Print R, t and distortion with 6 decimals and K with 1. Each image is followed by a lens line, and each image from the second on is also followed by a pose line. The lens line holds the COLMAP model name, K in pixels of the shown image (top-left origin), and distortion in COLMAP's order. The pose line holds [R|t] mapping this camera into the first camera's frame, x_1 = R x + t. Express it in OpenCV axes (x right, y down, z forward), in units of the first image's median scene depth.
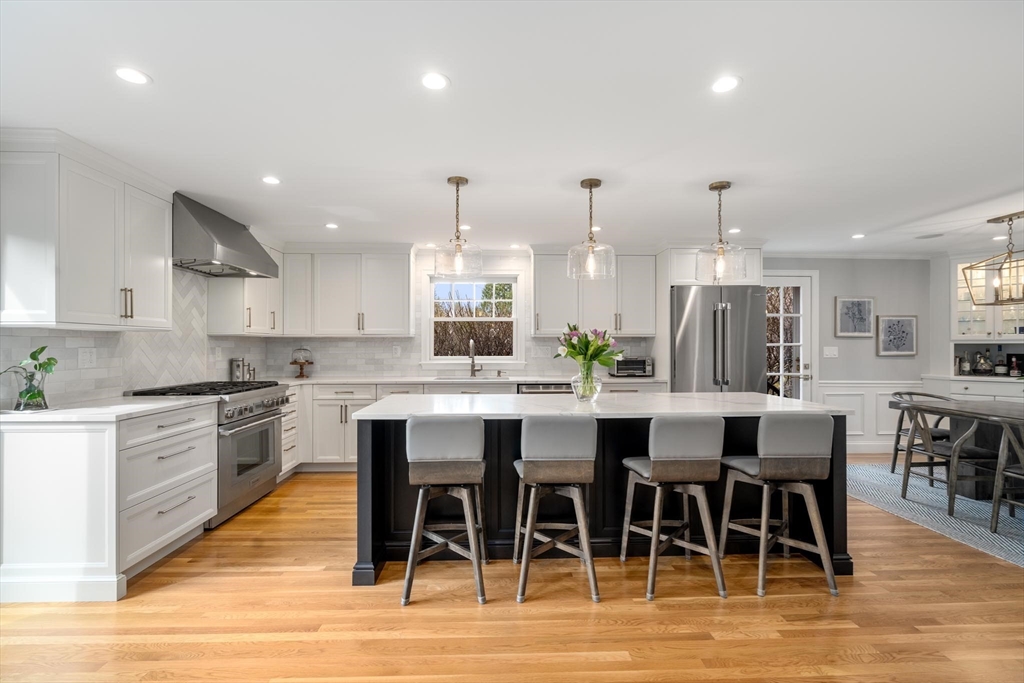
lens RADIAL K [[469.3, 0, 511.5], [0, 469.3, 343.6], [0, 0, 1]] dist [-0.000960, 0.000217]
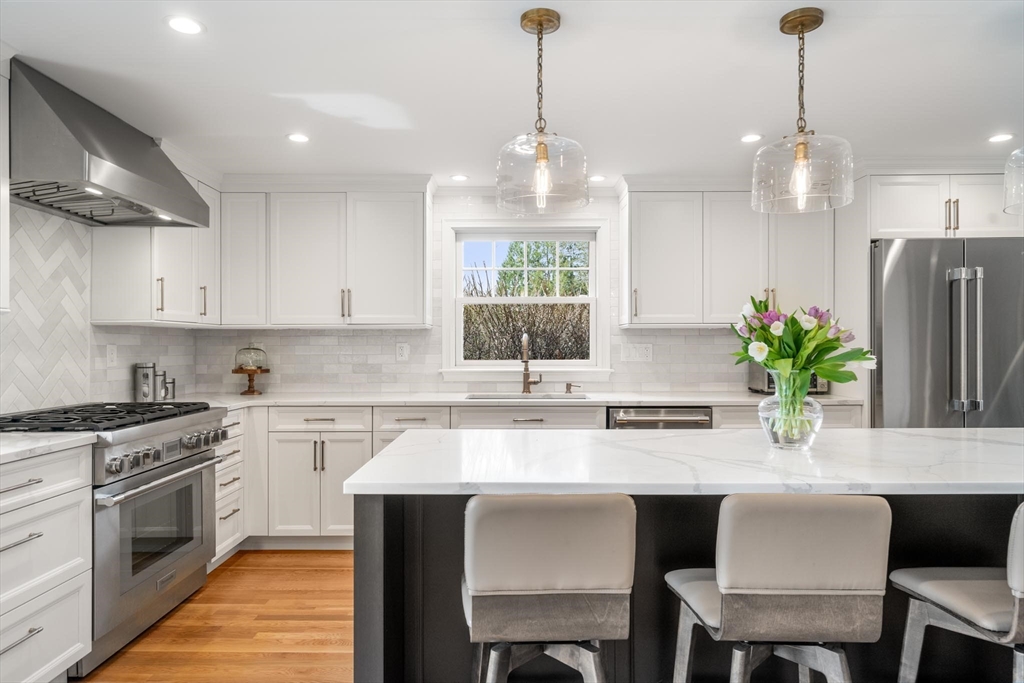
lens RADIAL K [[621.8, 0, 511.5], [0, 621.8, 344.3], [0, 0, 1]] dist [0.004892, -0.003215]
pose [[0.999372, -0.000710, -0.035427, -0.094329], [0.000794, 0.999997, 0.002366, 0.005874], [0.035426, -0.002392, 0.999369, 0.242308]]
